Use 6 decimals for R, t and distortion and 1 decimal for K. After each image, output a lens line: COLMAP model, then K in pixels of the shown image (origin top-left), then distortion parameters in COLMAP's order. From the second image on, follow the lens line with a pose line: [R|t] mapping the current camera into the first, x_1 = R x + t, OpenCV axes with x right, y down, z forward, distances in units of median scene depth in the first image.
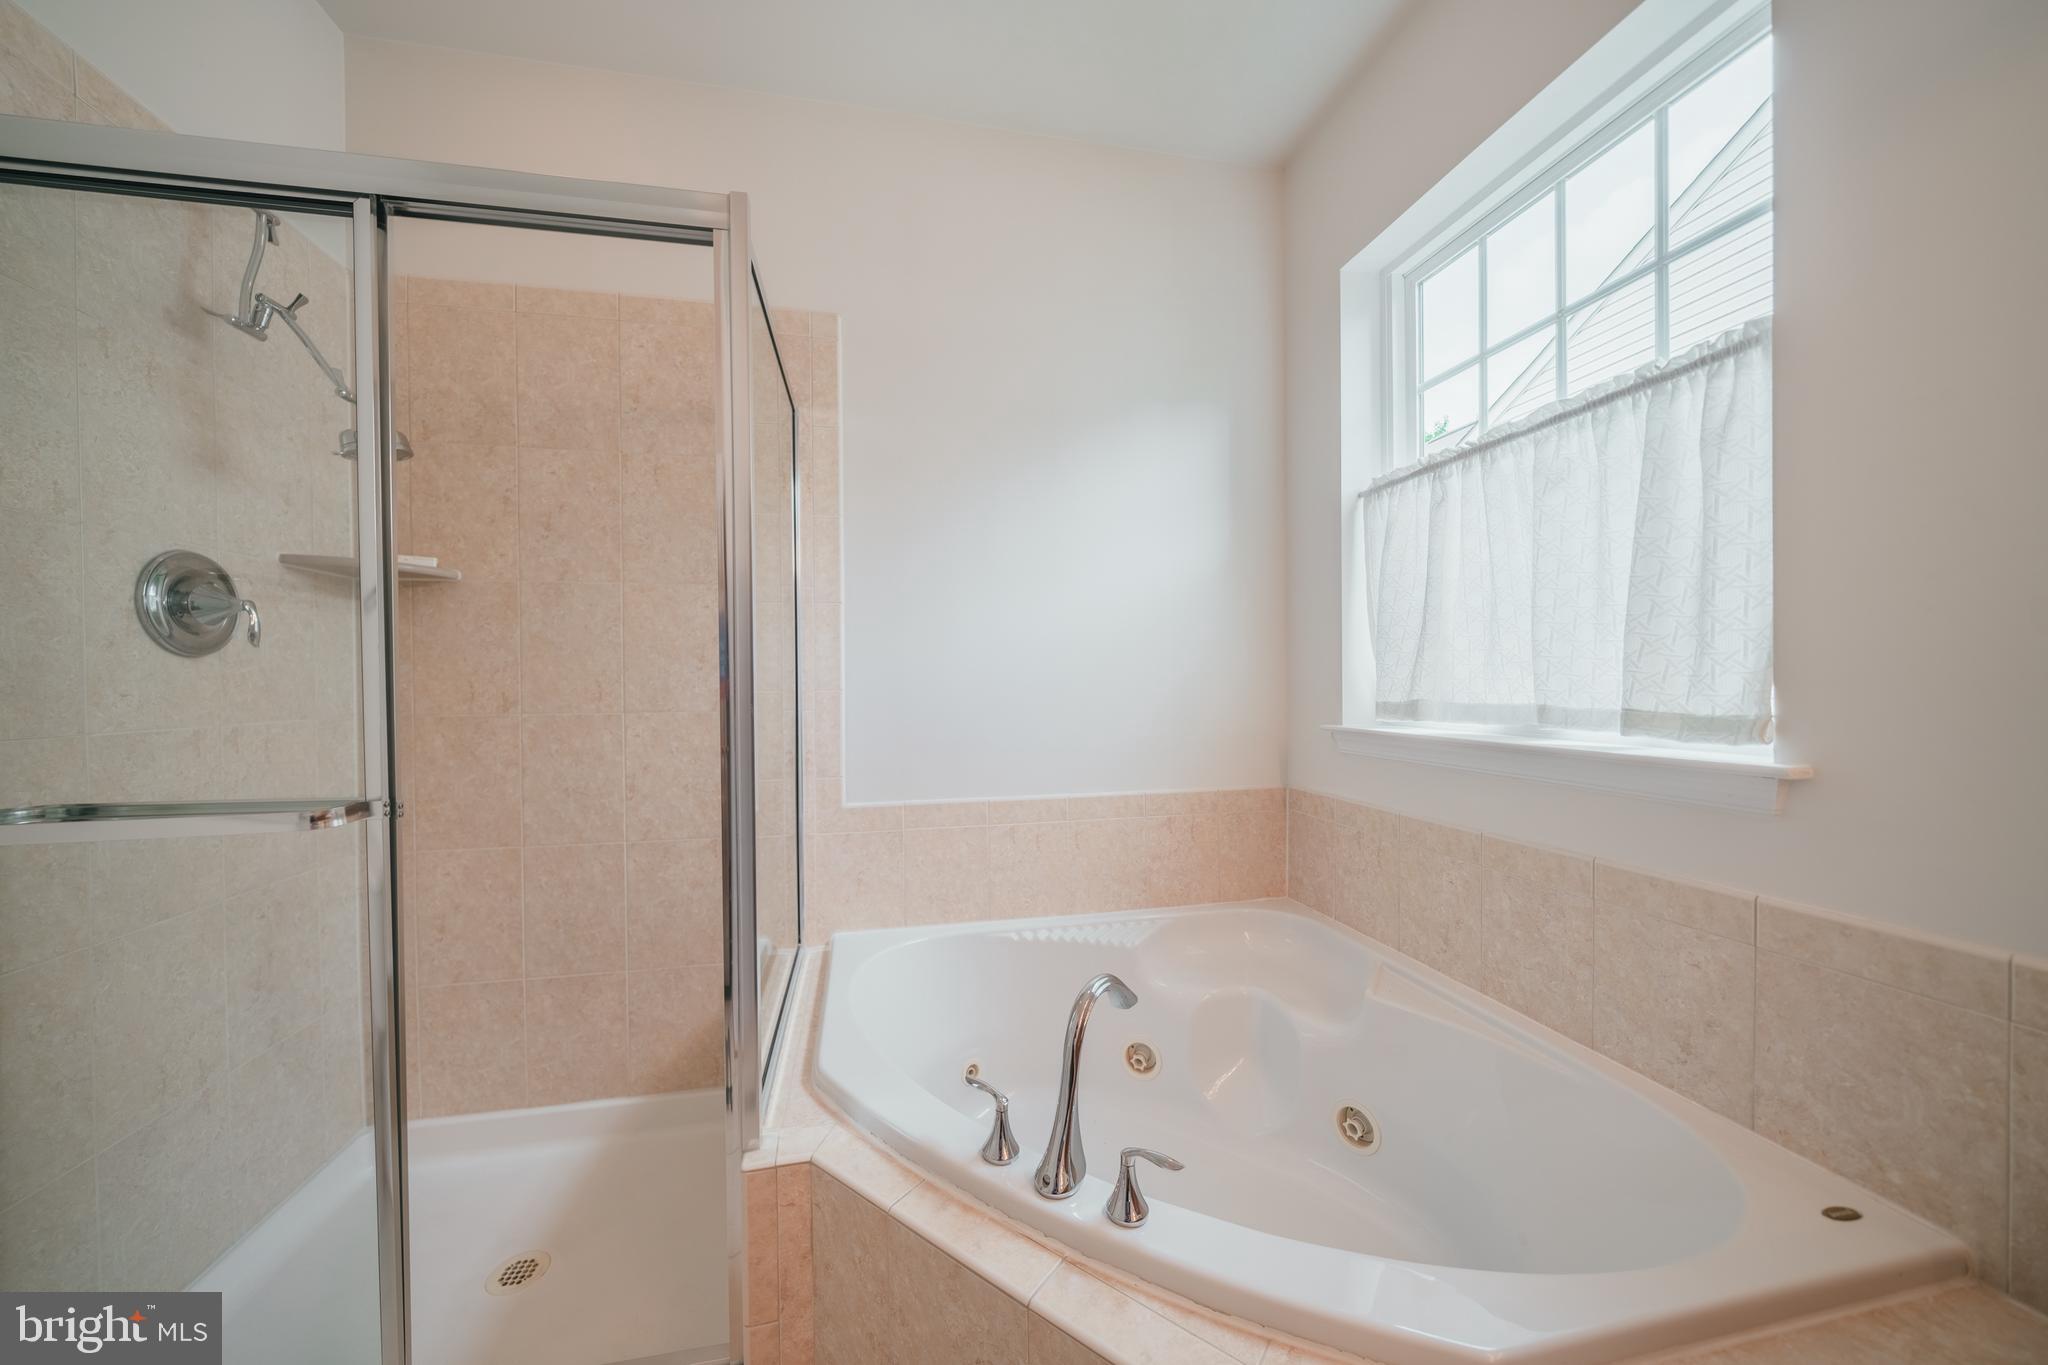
lens RADIAL K [[709.4, 0, 1022.6], [0, 709.4, 682.7], [0, 0, 1]] dist [-0.005399, 0.000155]
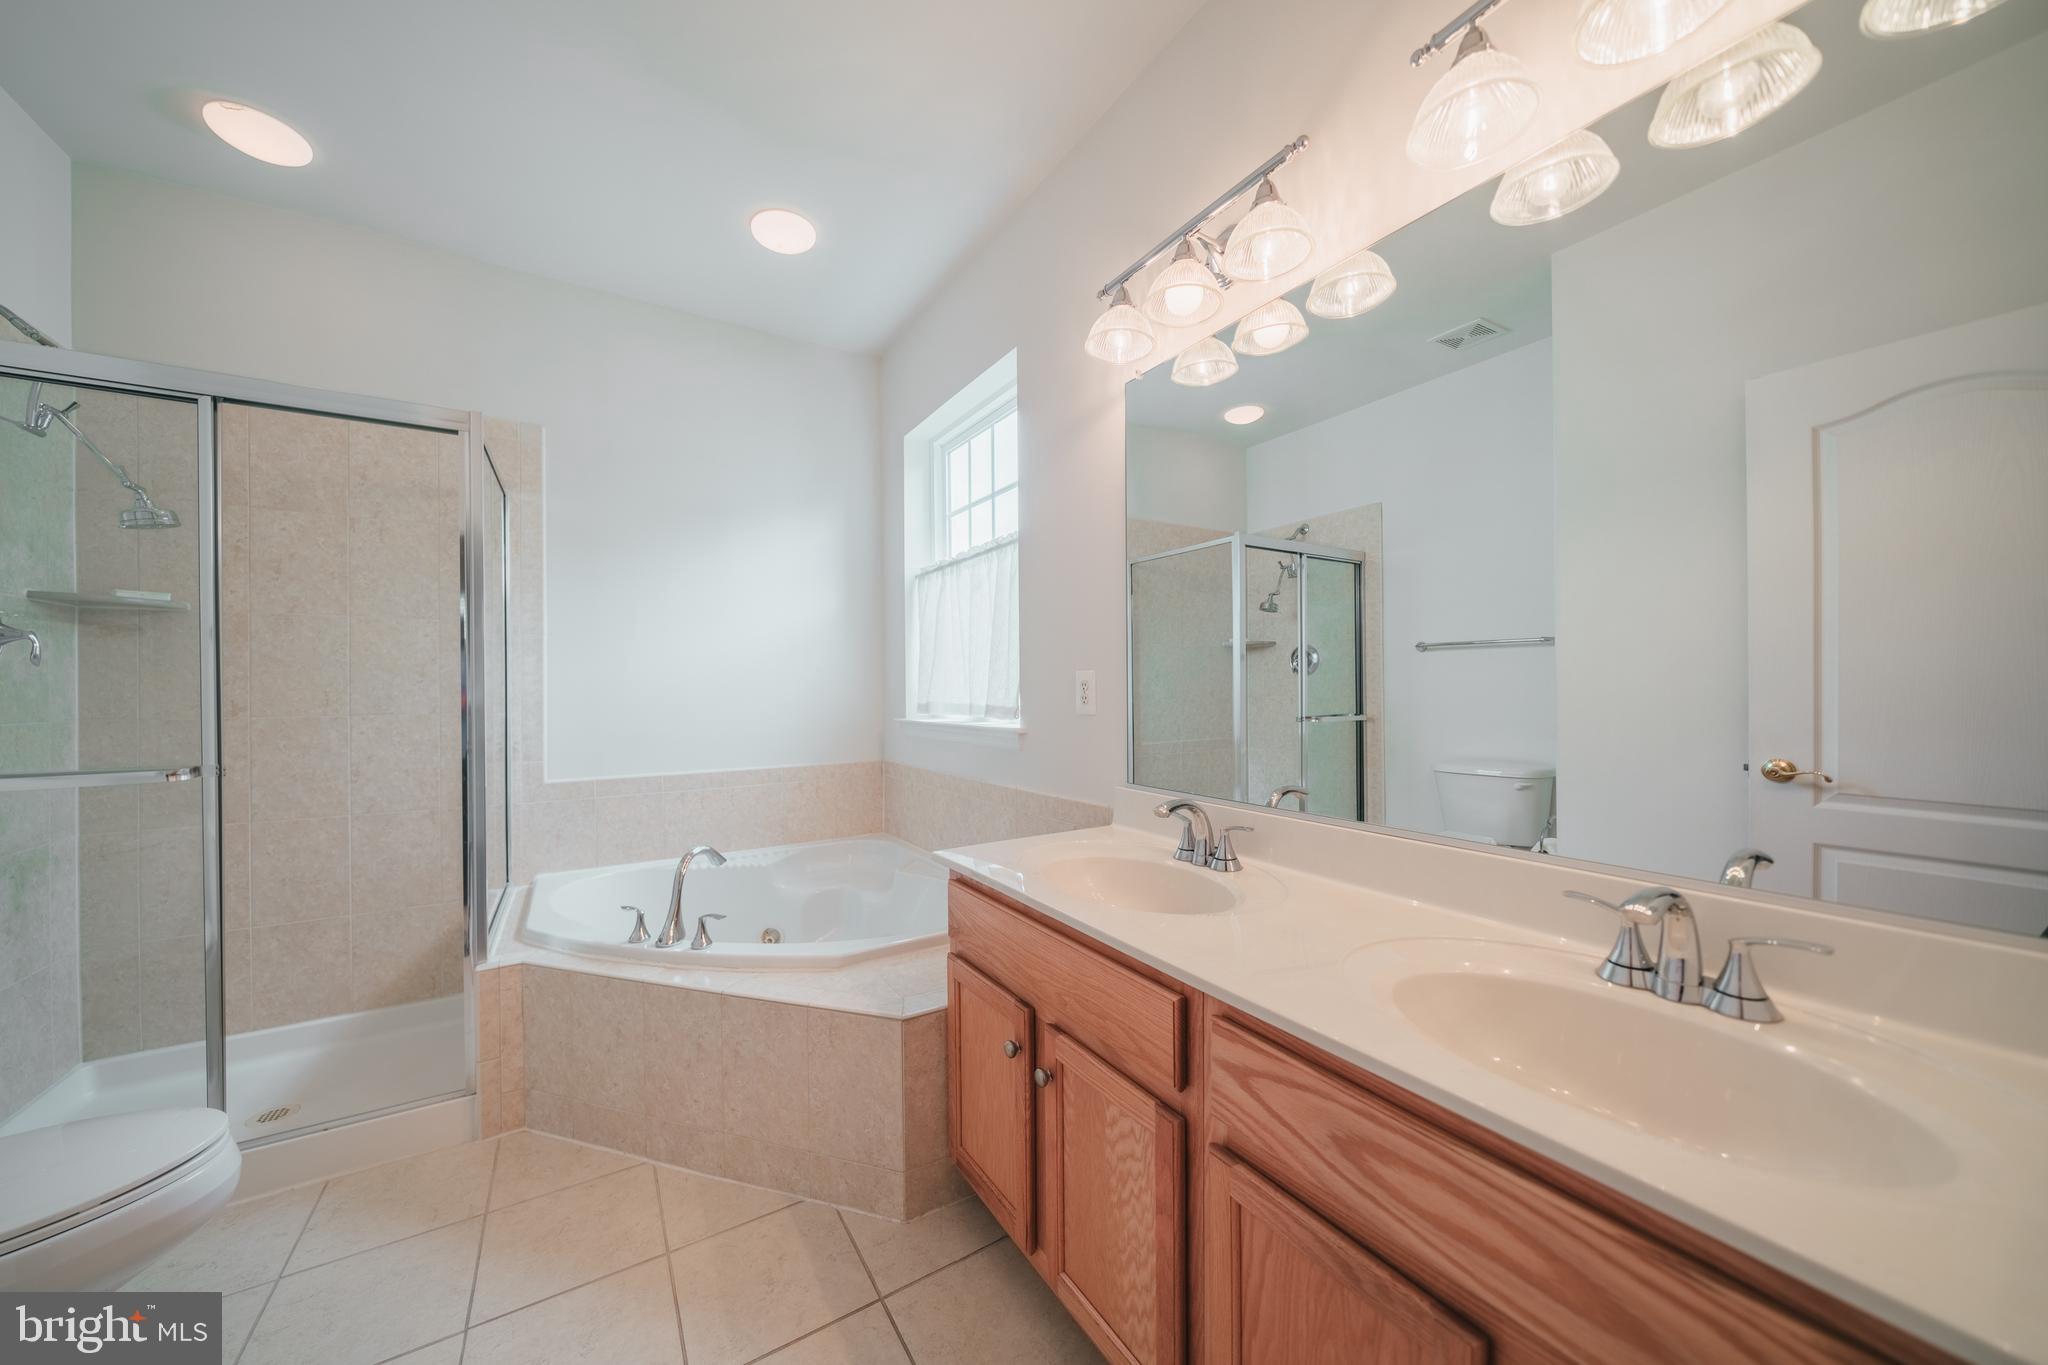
lens RADIAL K [[709.4, 0, 1019.5], [0, 709.4, 686.2], [0, 0, 1]] dist [-0.005399, 0.000155]
pose [[0.942373, 0.002109, 0.334558, 0.162553], [0.000636, 0.999967, -0.008094, -0.000327], [-0.334564, 0.007841, 0.942340, -0.633175]]
